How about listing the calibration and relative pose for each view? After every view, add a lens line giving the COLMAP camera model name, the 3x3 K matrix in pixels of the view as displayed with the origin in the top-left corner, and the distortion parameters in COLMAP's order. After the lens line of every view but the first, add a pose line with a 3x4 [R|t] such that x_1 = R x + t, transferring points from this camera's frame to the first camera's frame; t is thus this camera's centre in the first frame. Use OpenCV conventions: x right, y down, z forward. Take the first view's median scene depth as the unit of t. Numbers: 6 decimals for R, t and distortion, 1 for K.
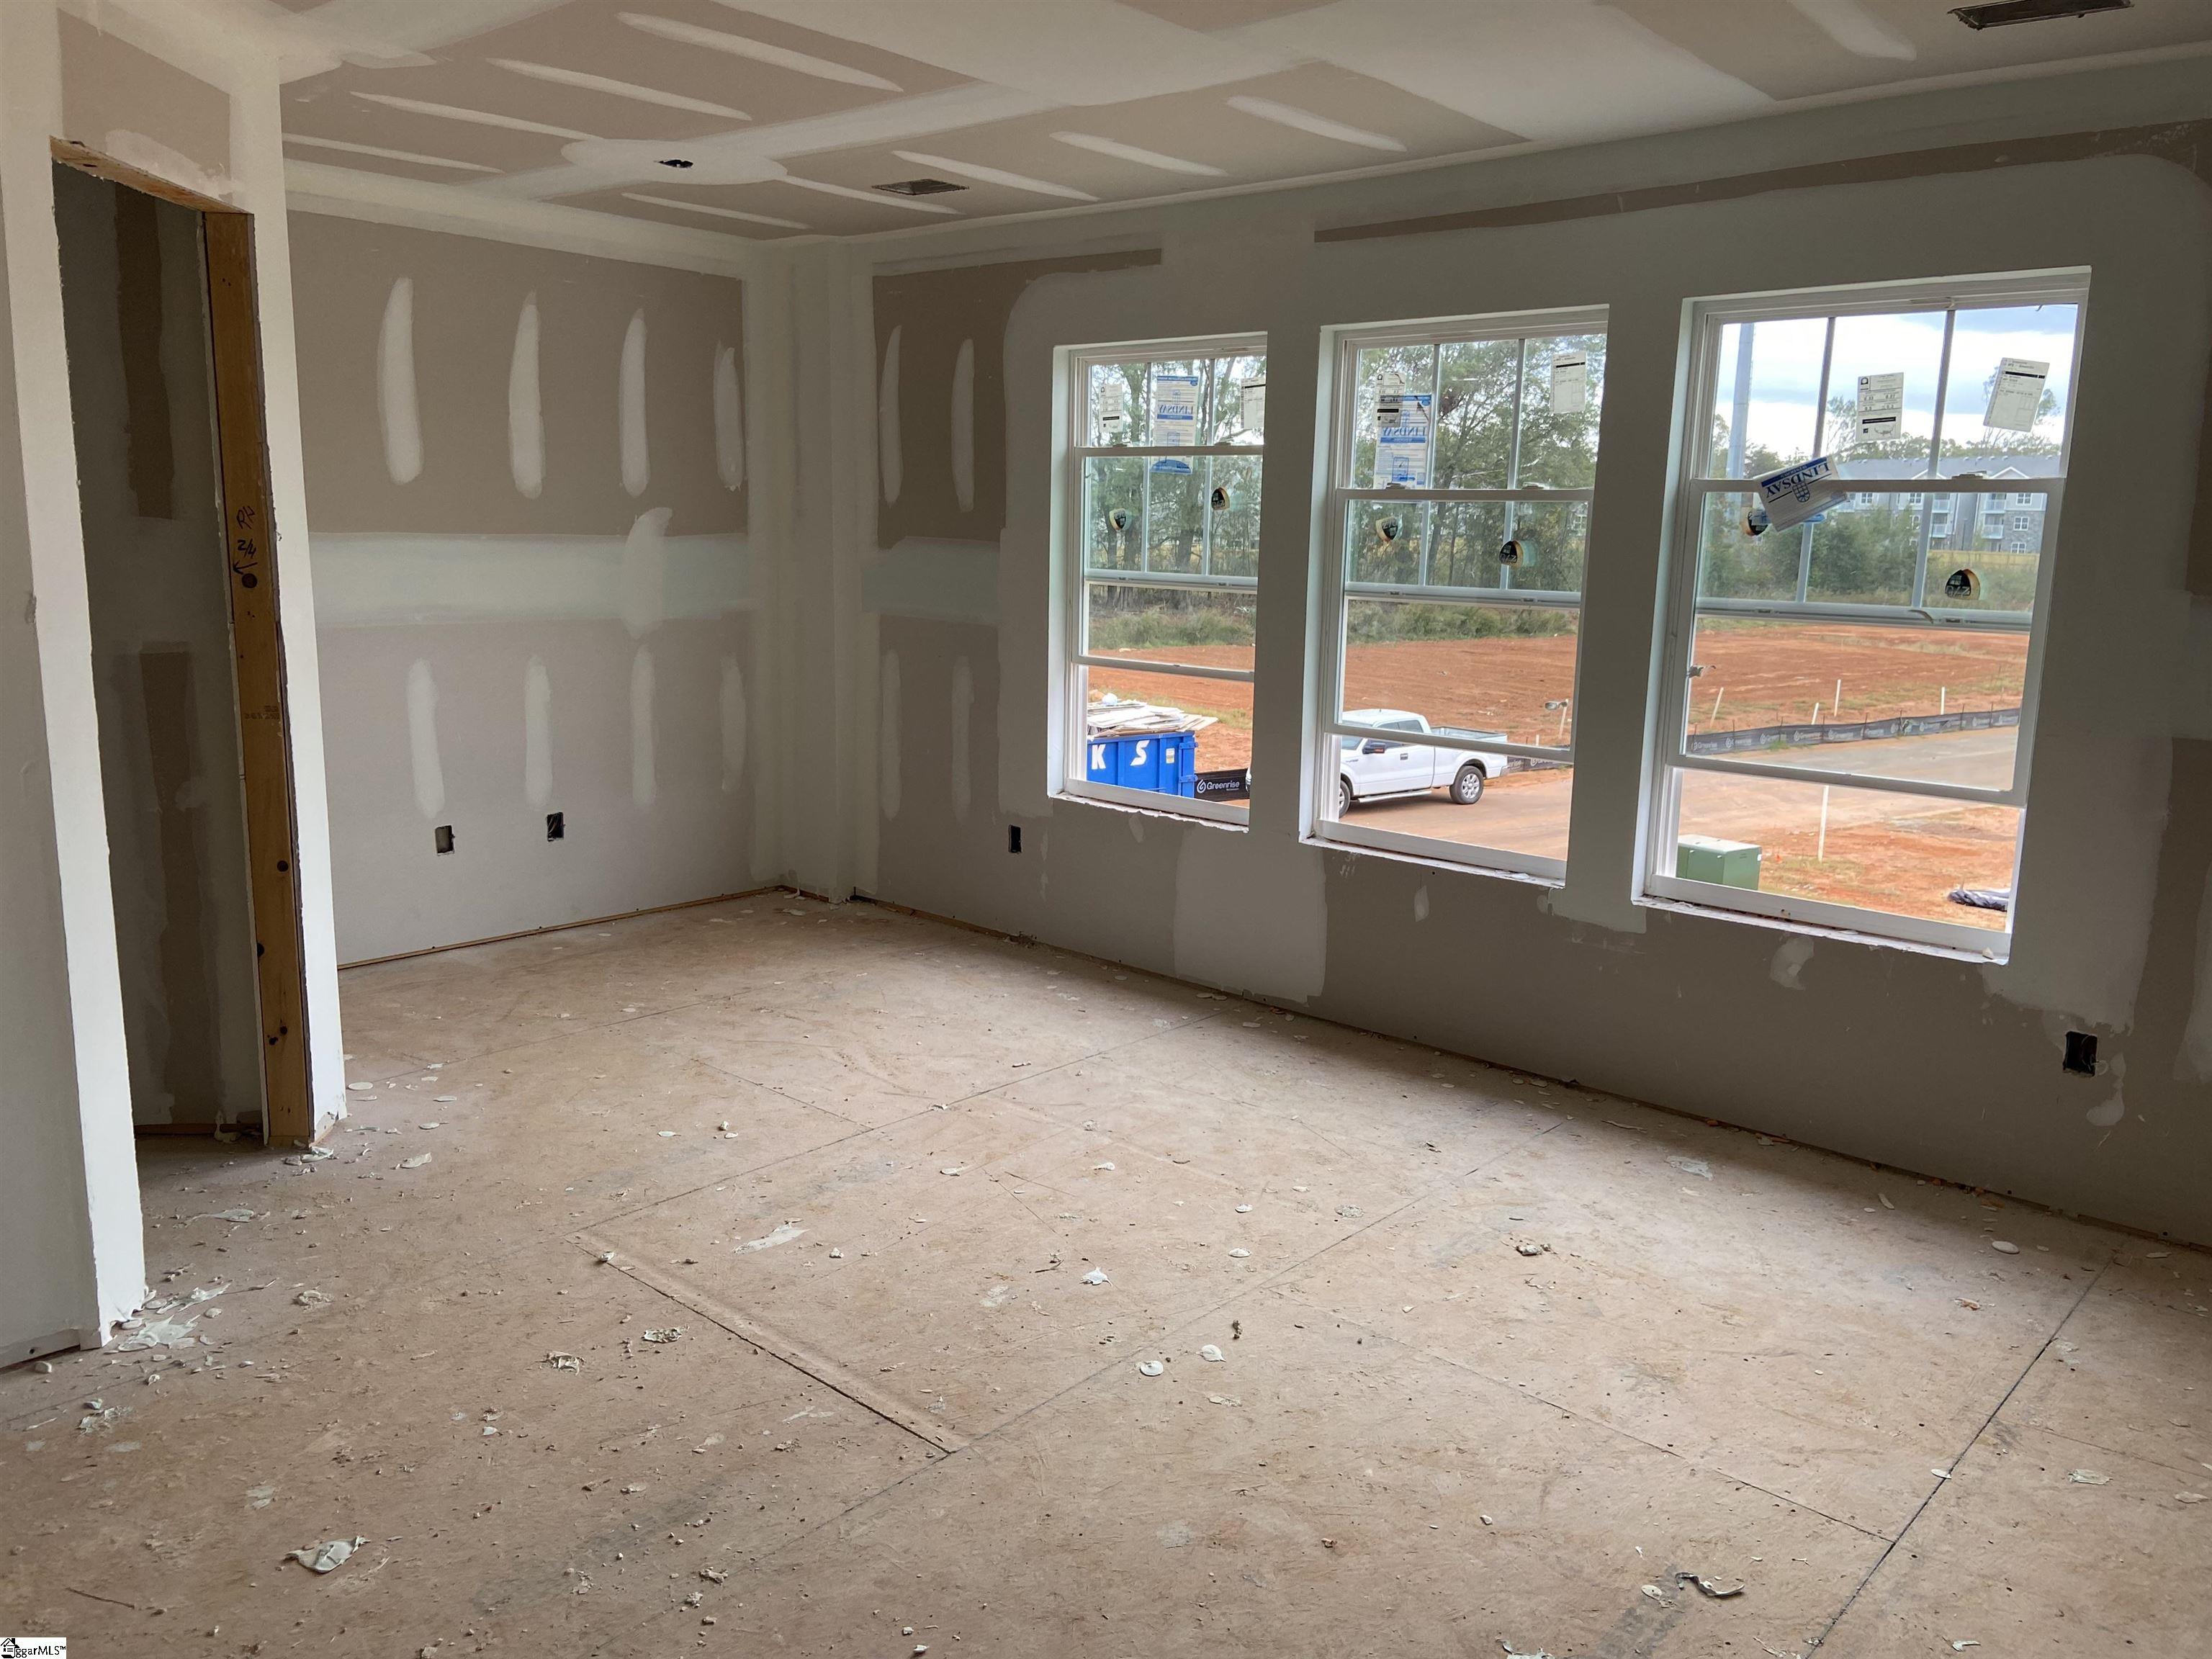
lens RADIAL K [[1684.2, 0, 1105.9], [0, 1684.2, 818.8], [0, 0, 1]] dist [0.138795, -0.164433]
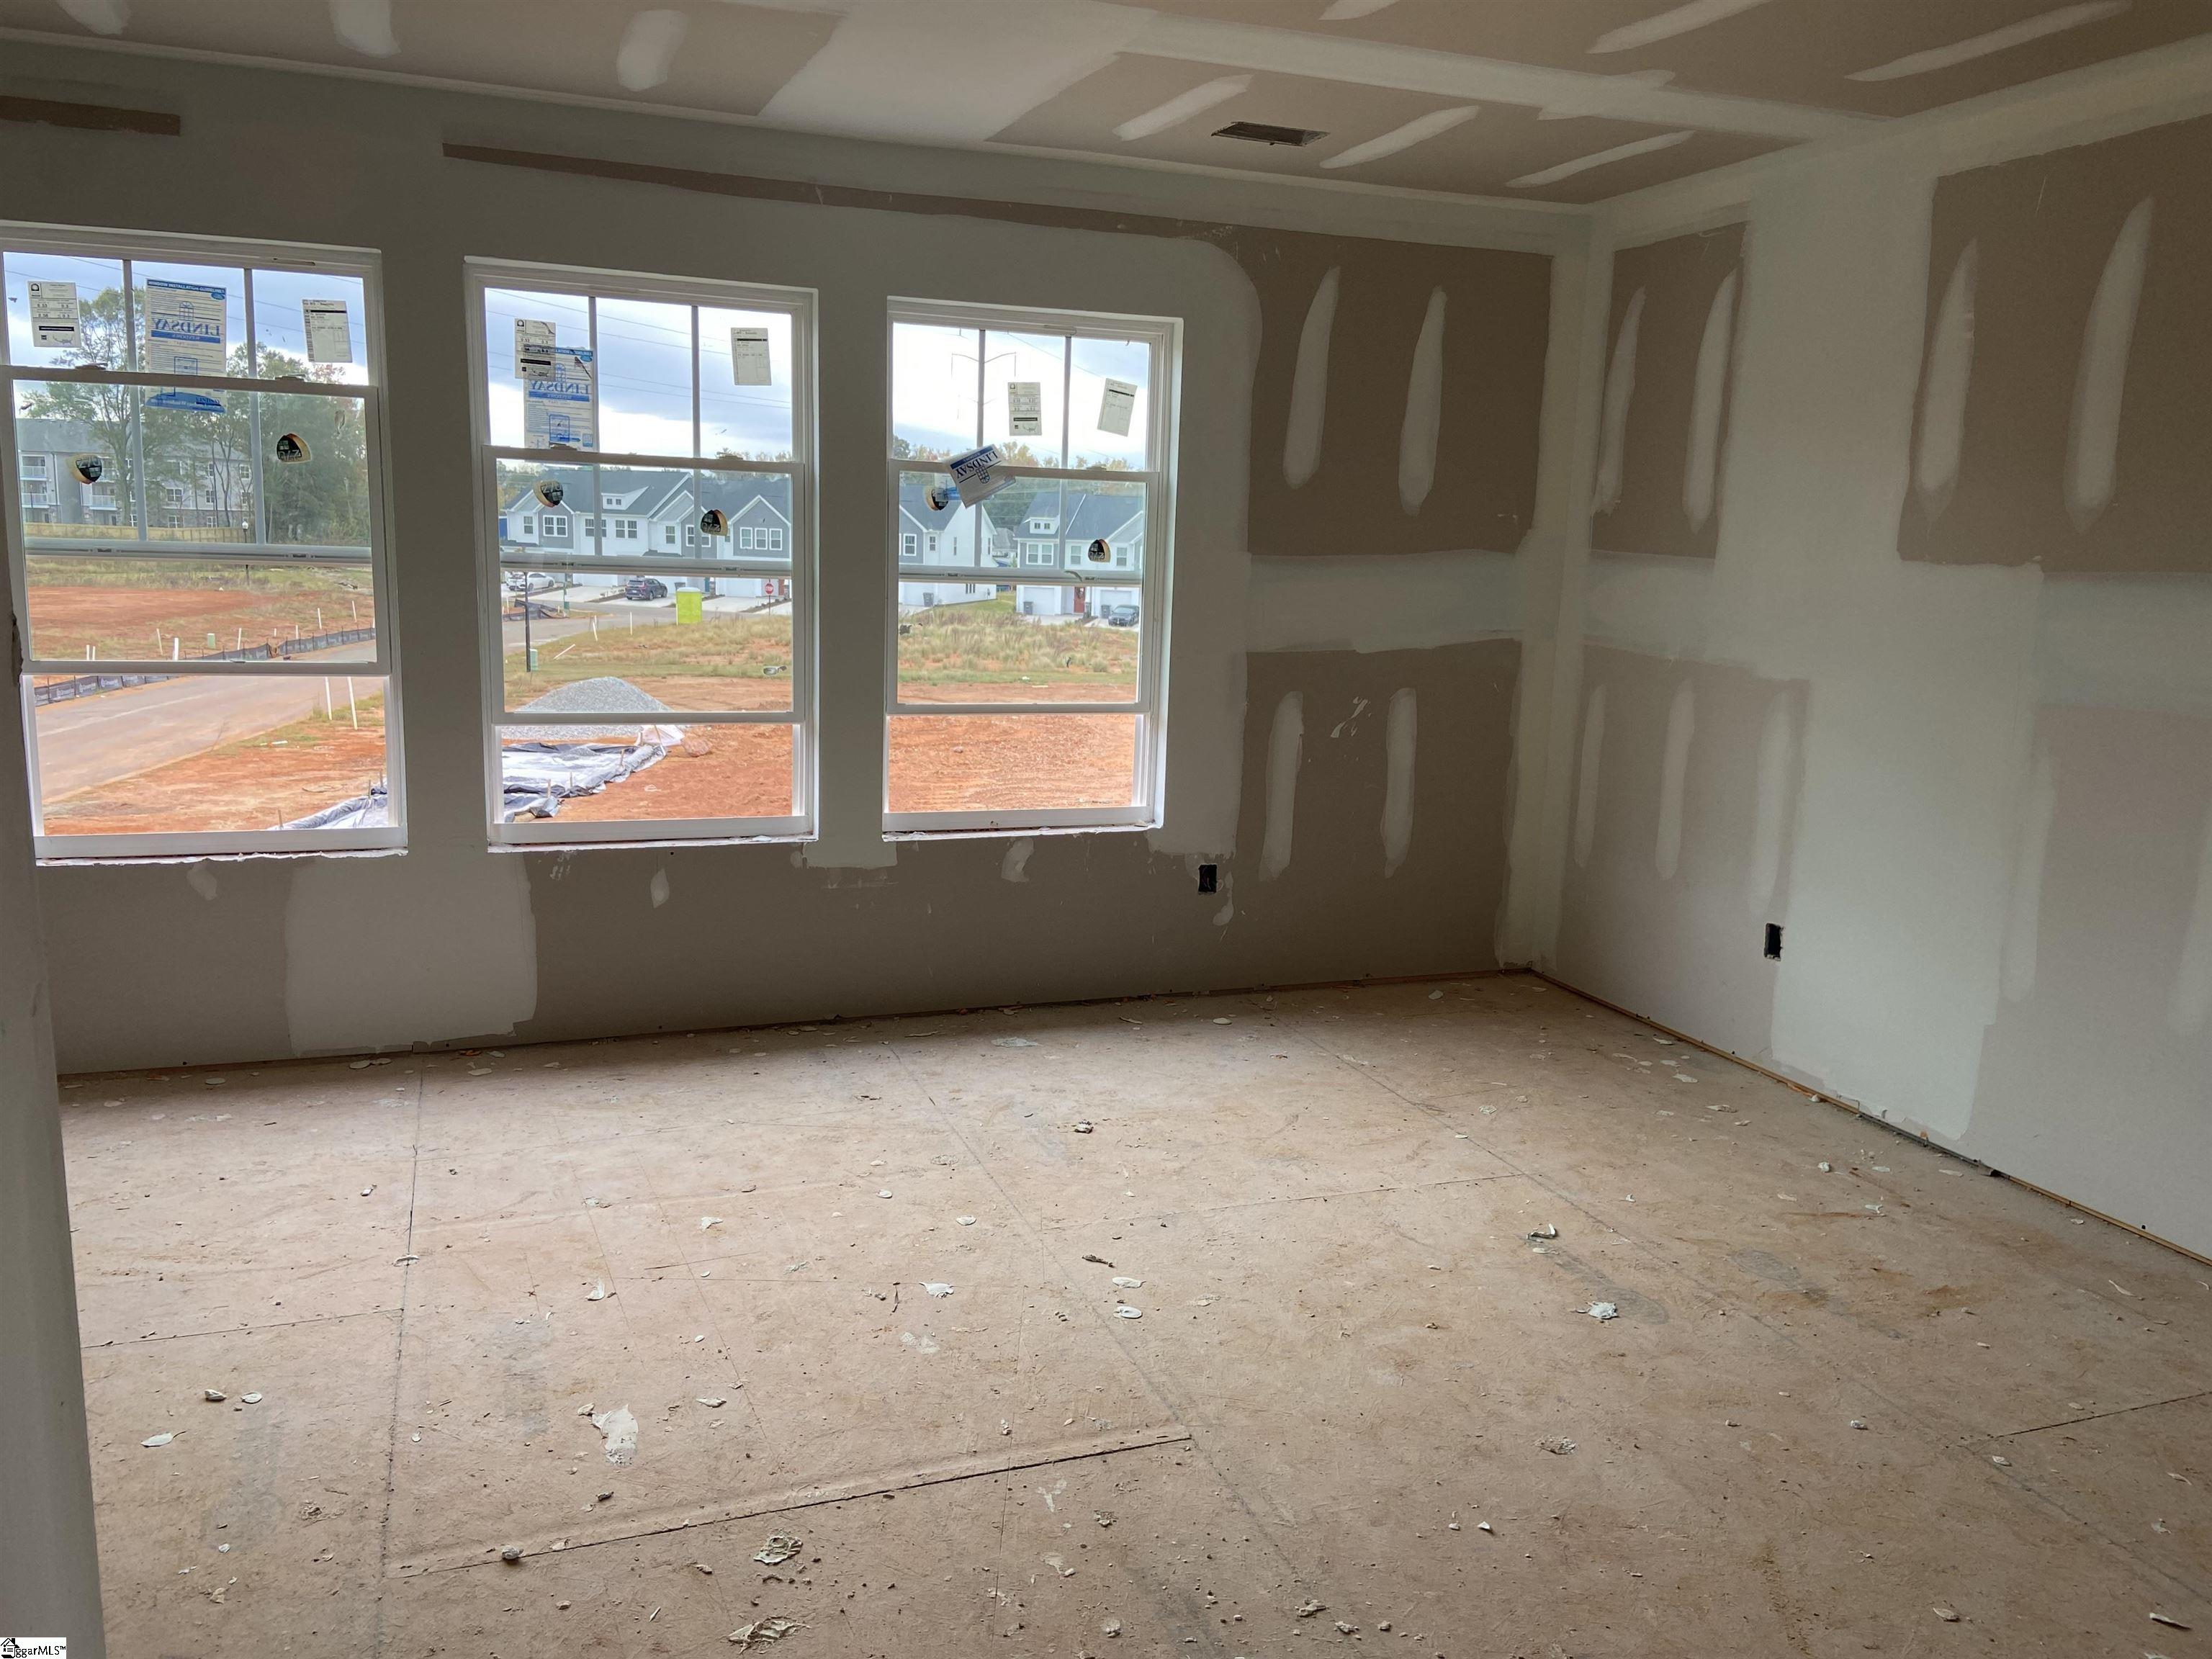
lens RADIAL K [[1684.2, 0, 1105.9], [0, 1684.2, 818.8], [0, 0, 1]] dist [0.138795, -0.164433]
pose [[0.462934, -0.153507, 0.872999, -0.631120], [0.137462, 0.985408, 0.100380, -0.059643], [-0.875669, 0.073535, 0.477280, 0.374707]]
